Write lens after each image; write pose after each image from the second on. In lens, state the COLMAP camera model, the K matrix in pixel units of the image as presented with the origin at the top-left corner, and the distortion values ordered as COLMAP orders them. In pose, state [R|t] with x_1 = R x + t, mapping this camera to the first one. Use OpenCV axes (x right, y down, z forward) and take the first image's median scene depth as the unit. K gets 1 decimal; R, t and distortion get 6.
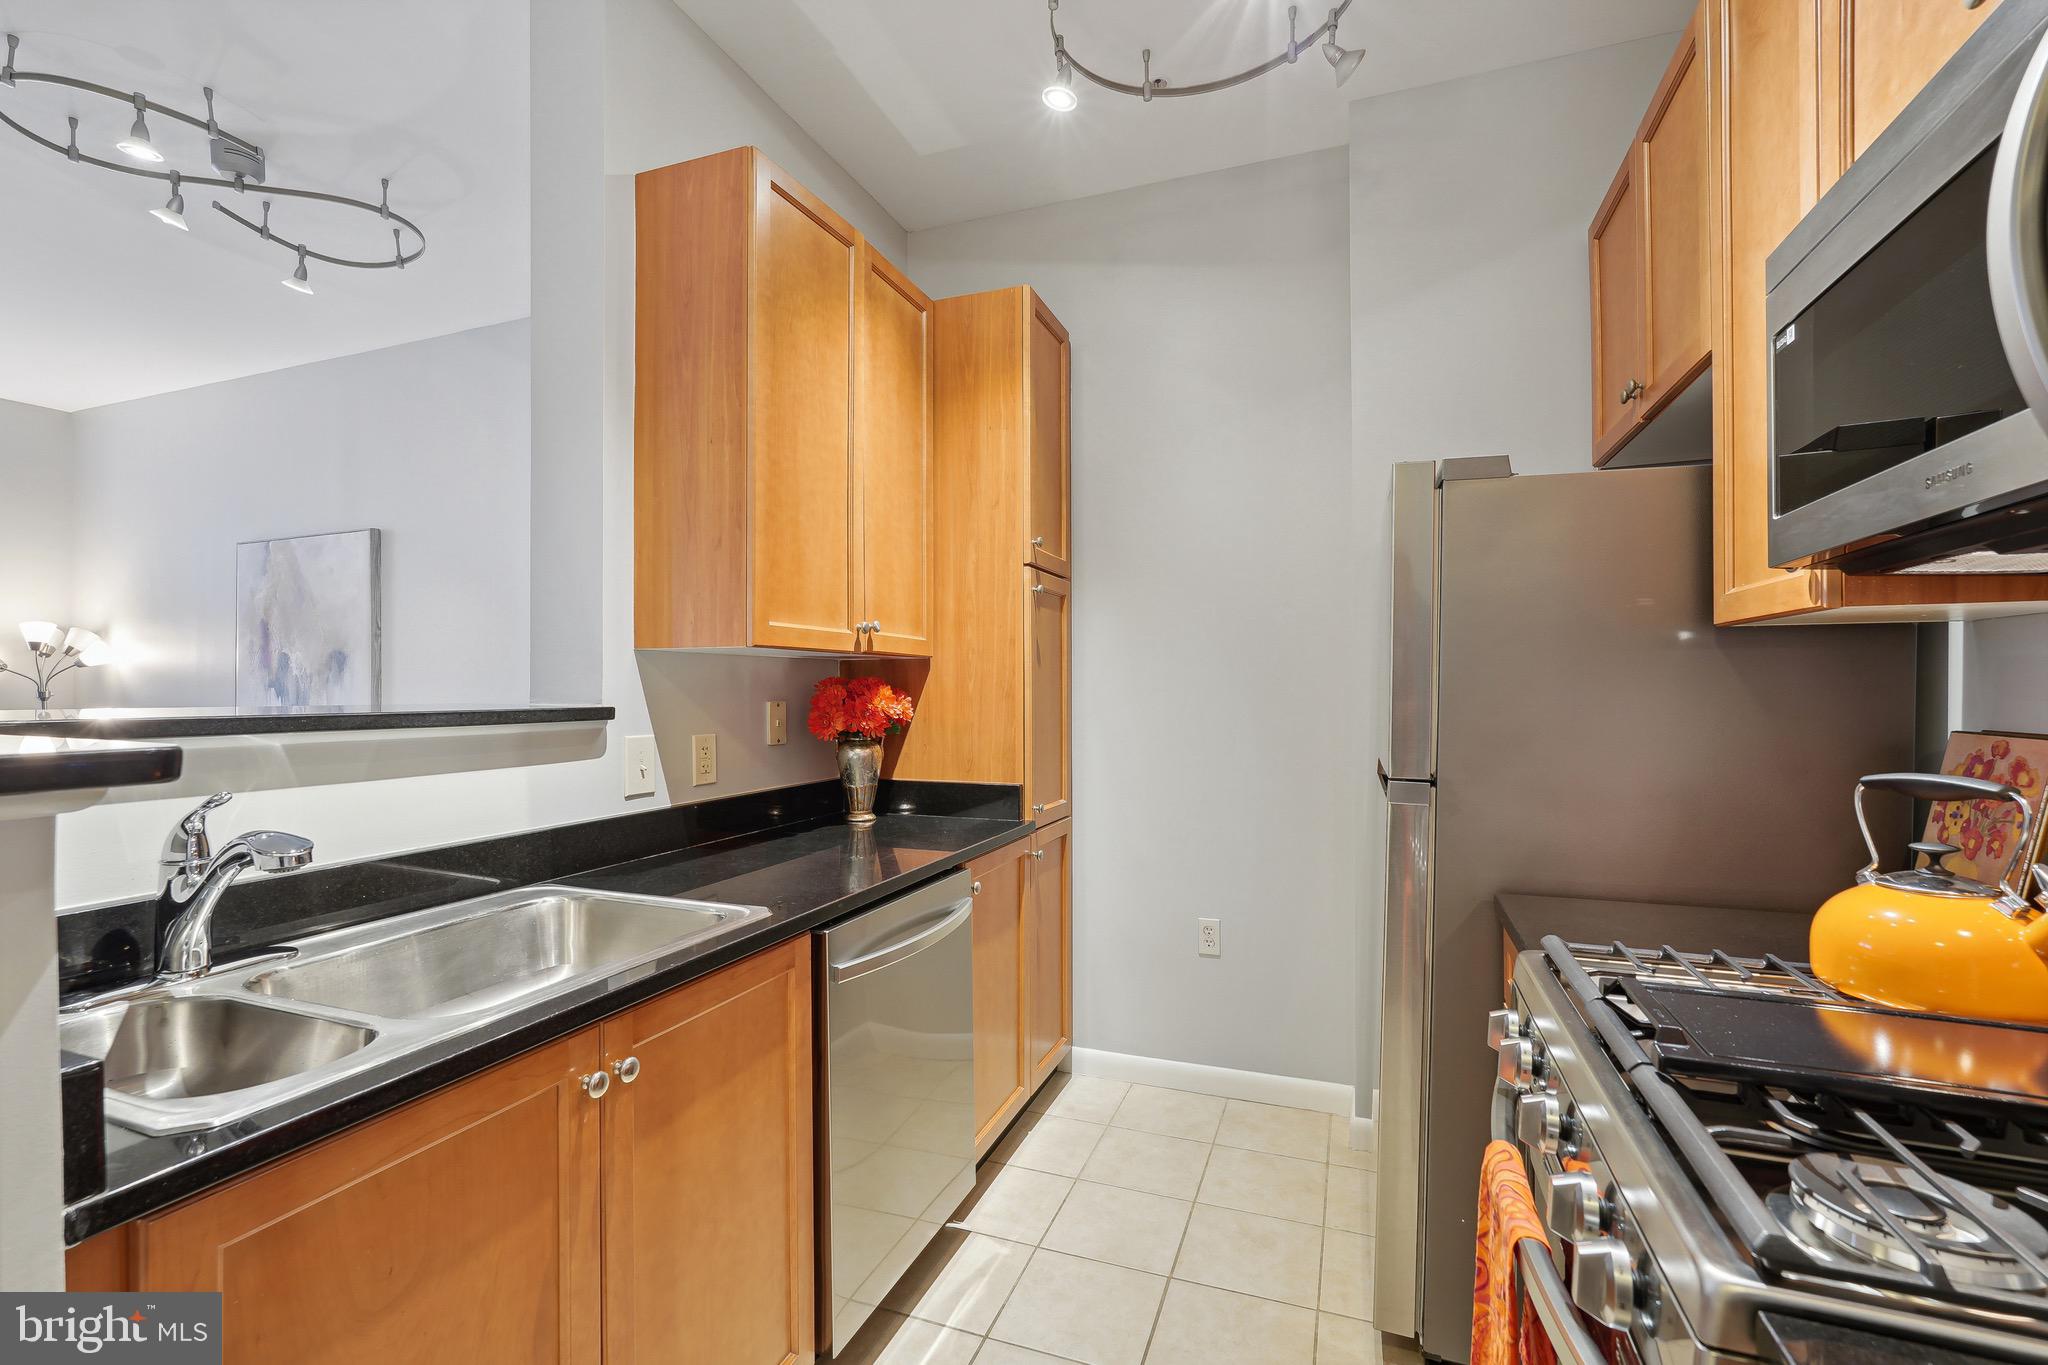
lens RADIAL K [[899.1, 0, 1014.1], [0, 899.1, 695.0], [0, 0, 1]] dist [-0.012327, 0.007991]
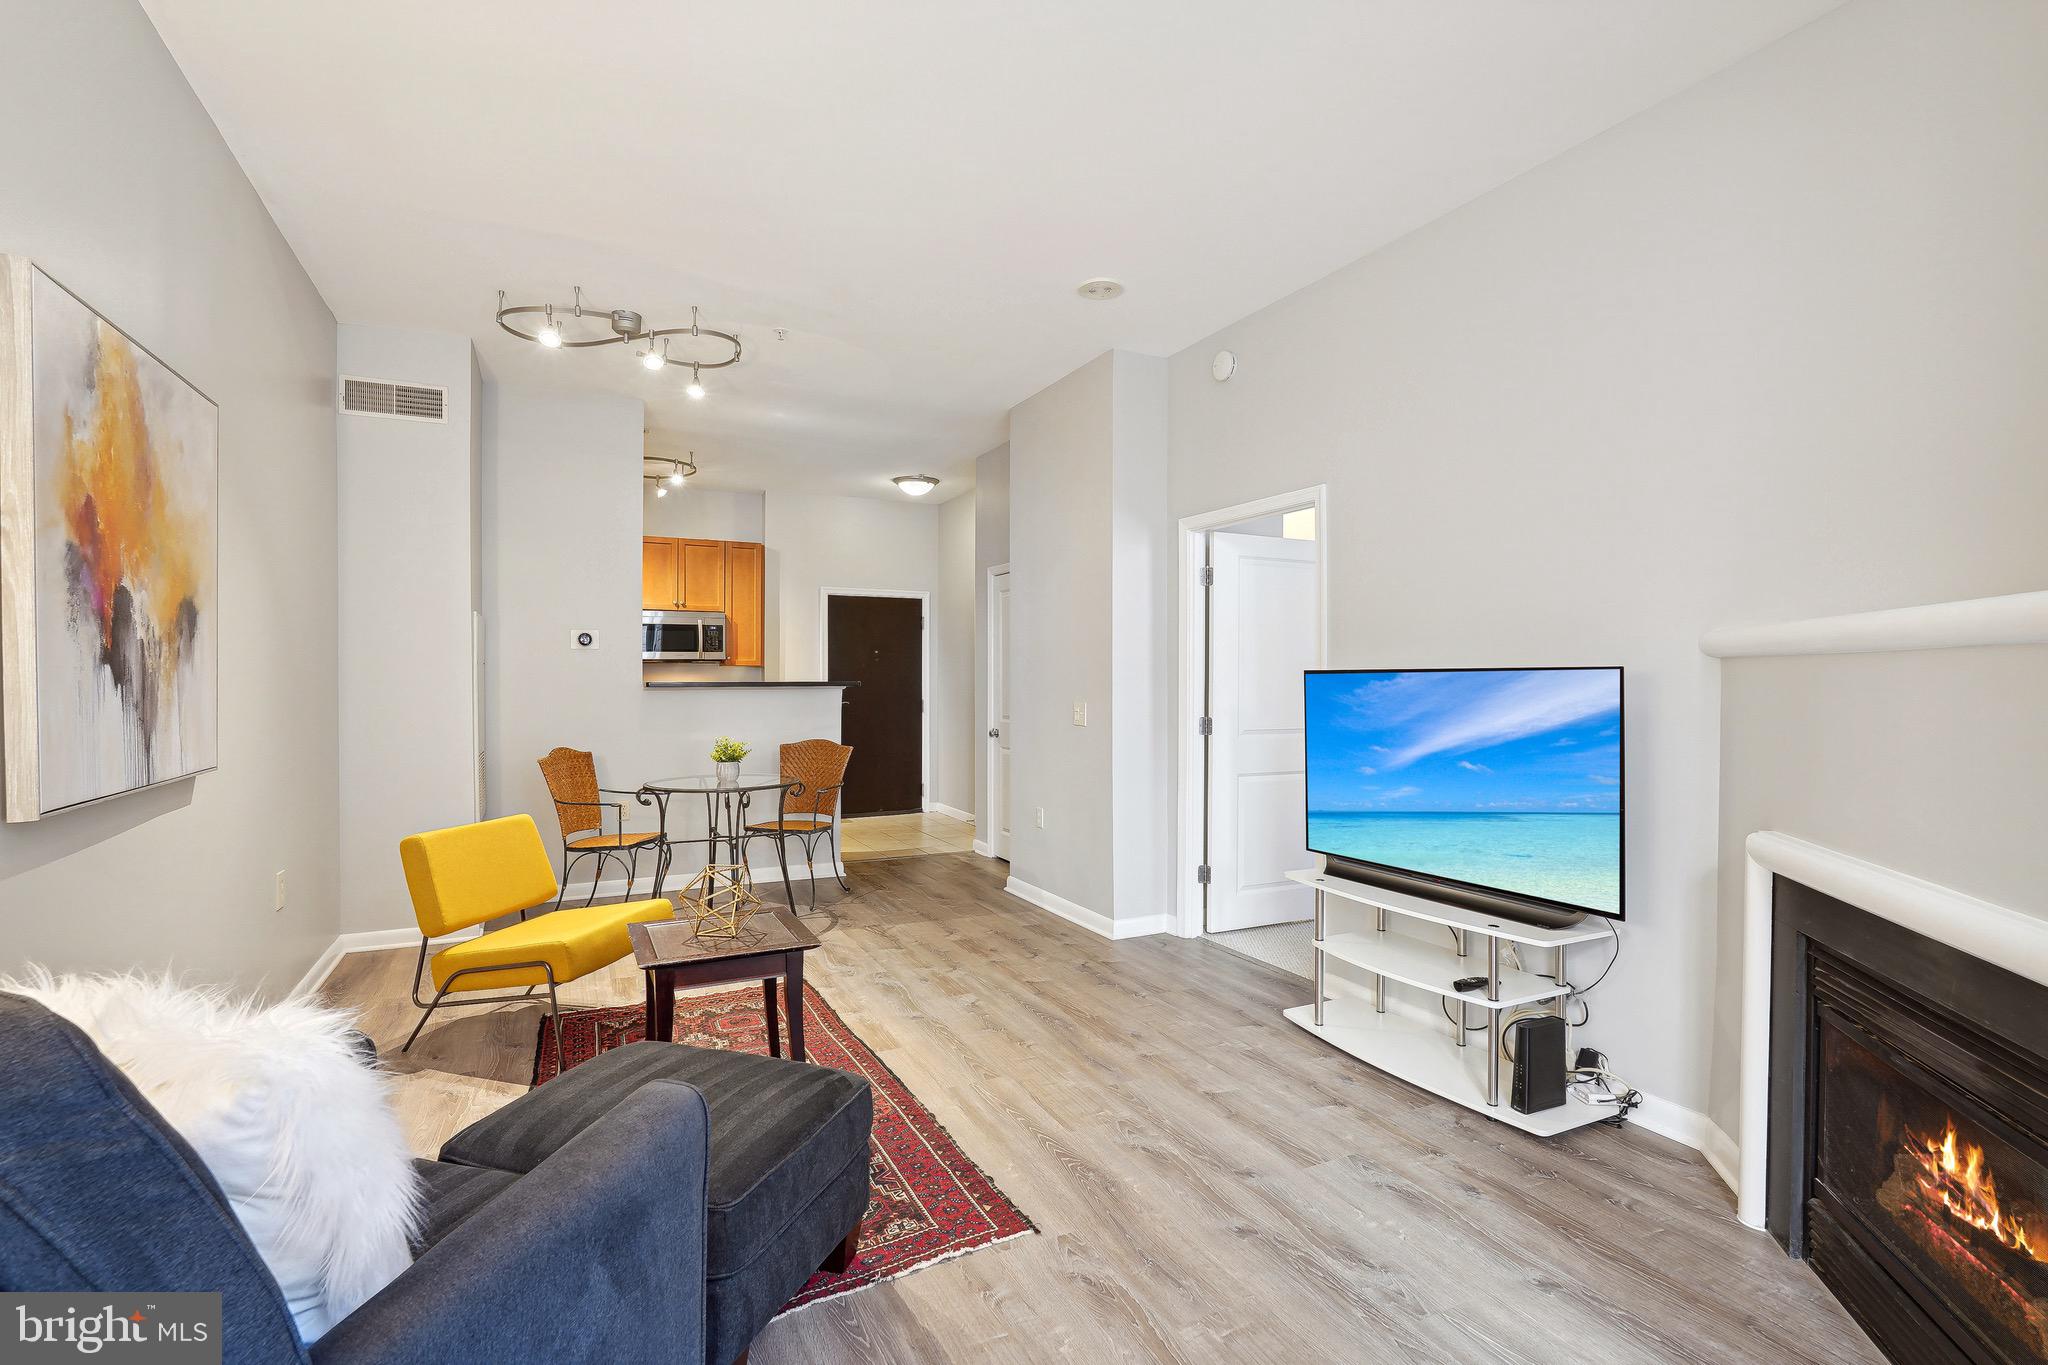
lens RADIAL K [[899.1, 0, 1011.1], [0, 899.1, 680.3], [0, 0, 1]] dist [-0.012327, 0.007991]
pose [[-0.745074, 0.001178, 0.666981, -2.729299], [0.004366, 0.999986, 0.003111, 0.000212], [-0.666968, 0.005230, -0.745068, 1.957900]]
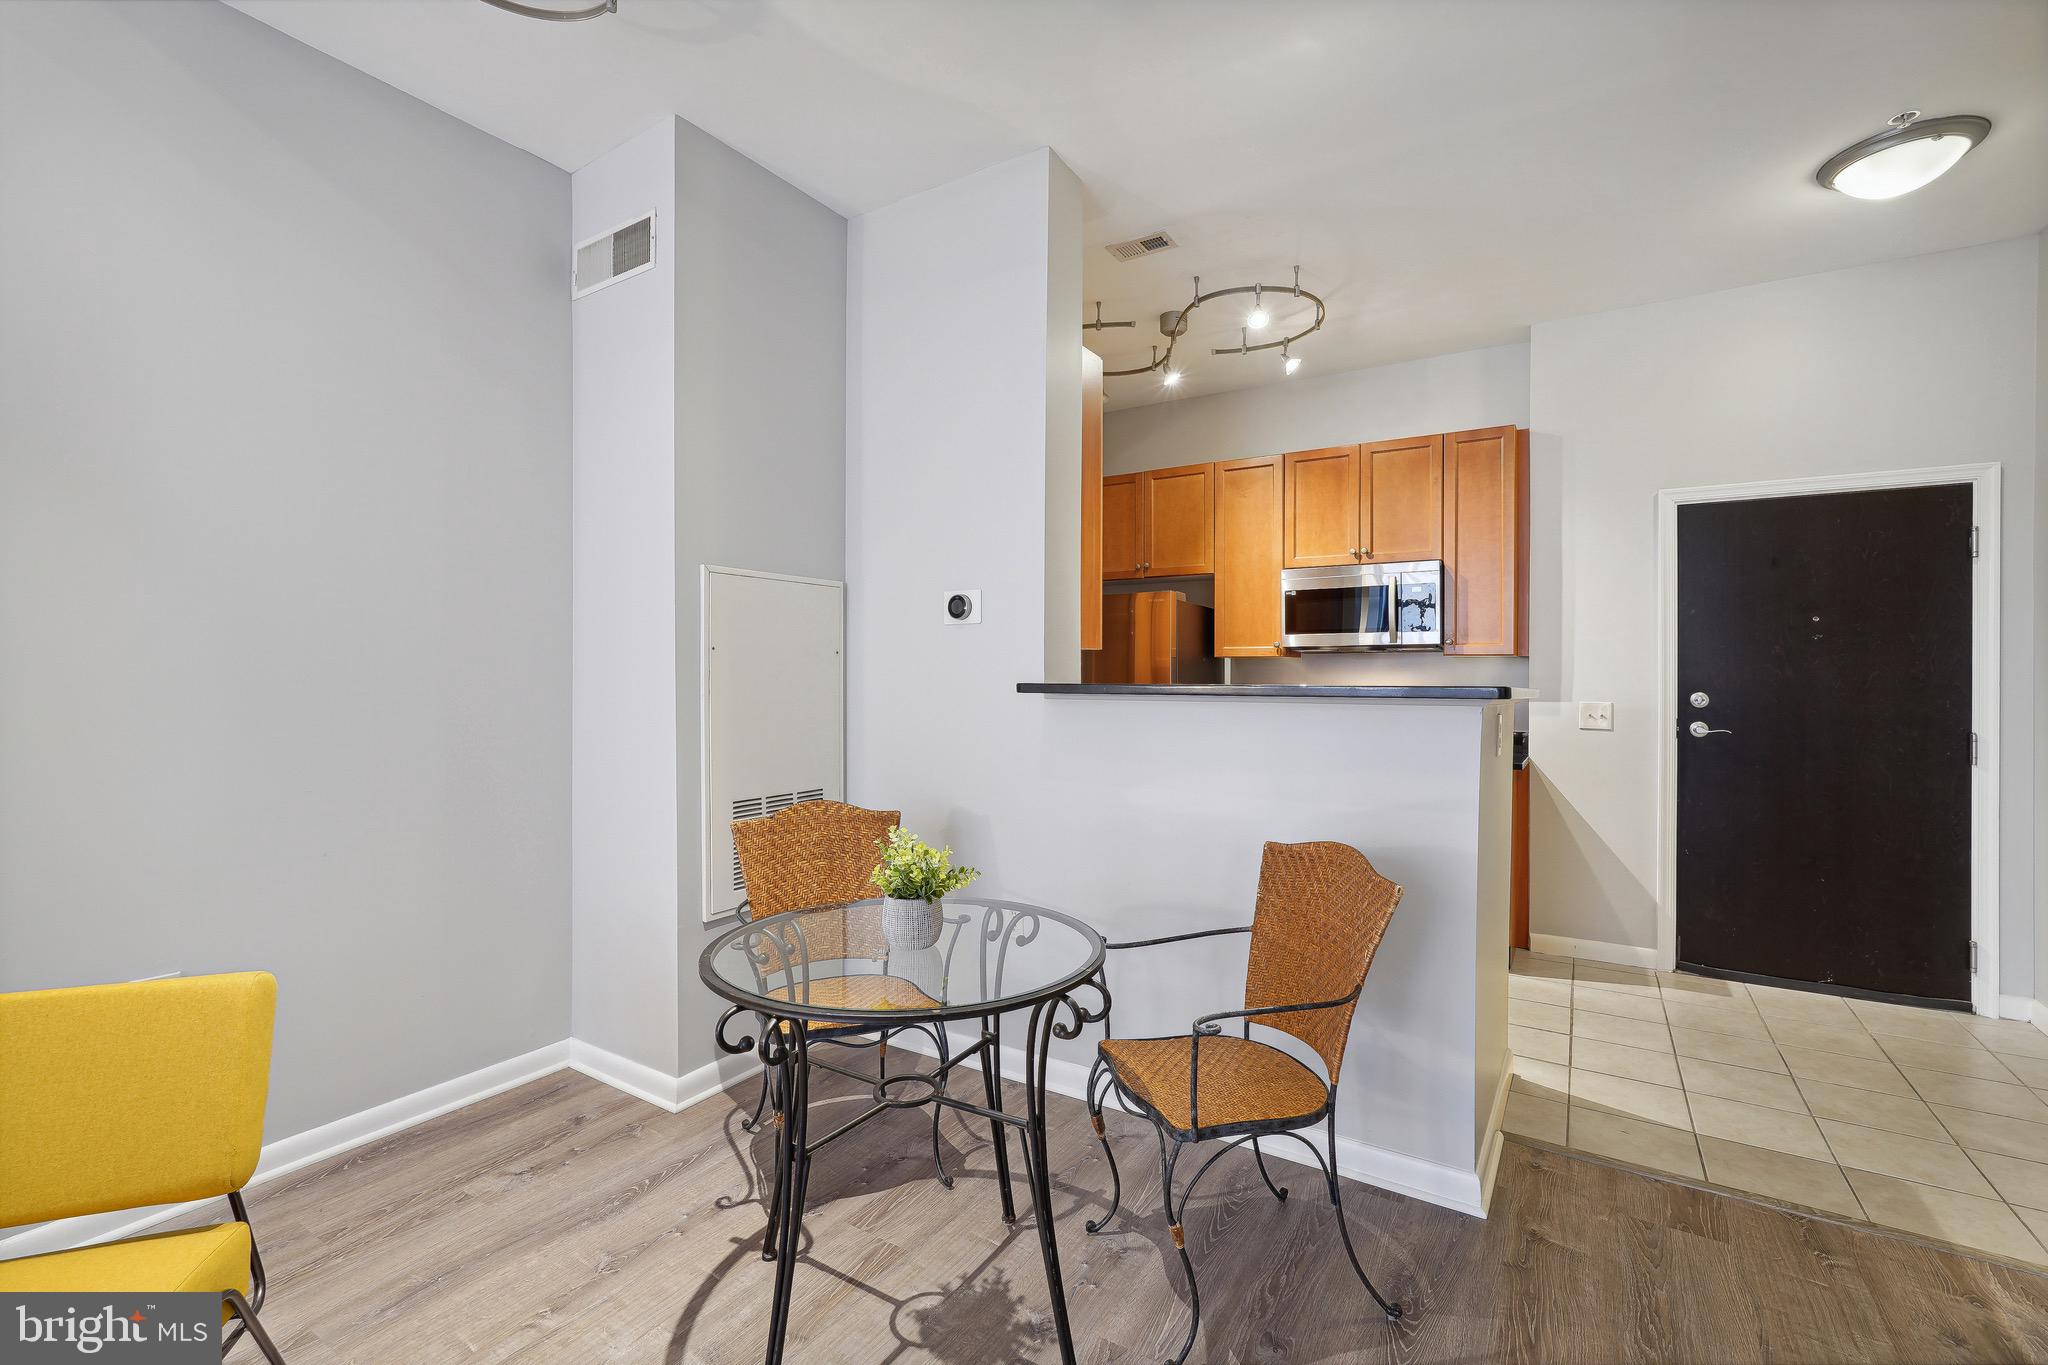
lens RADIAL K [[899.1, 0, 1018.3], [0, 899.1, 678.7], [0, 0, 1]] dist [-0.012327, 0.007991]
pose [[0.175399, -0.000903, 0.984497, -1.706811], [-0.001624, 0.999998, 0.001206, 0.000021], [-0.984496, -0.001810, 0.175398, 0.714616]]
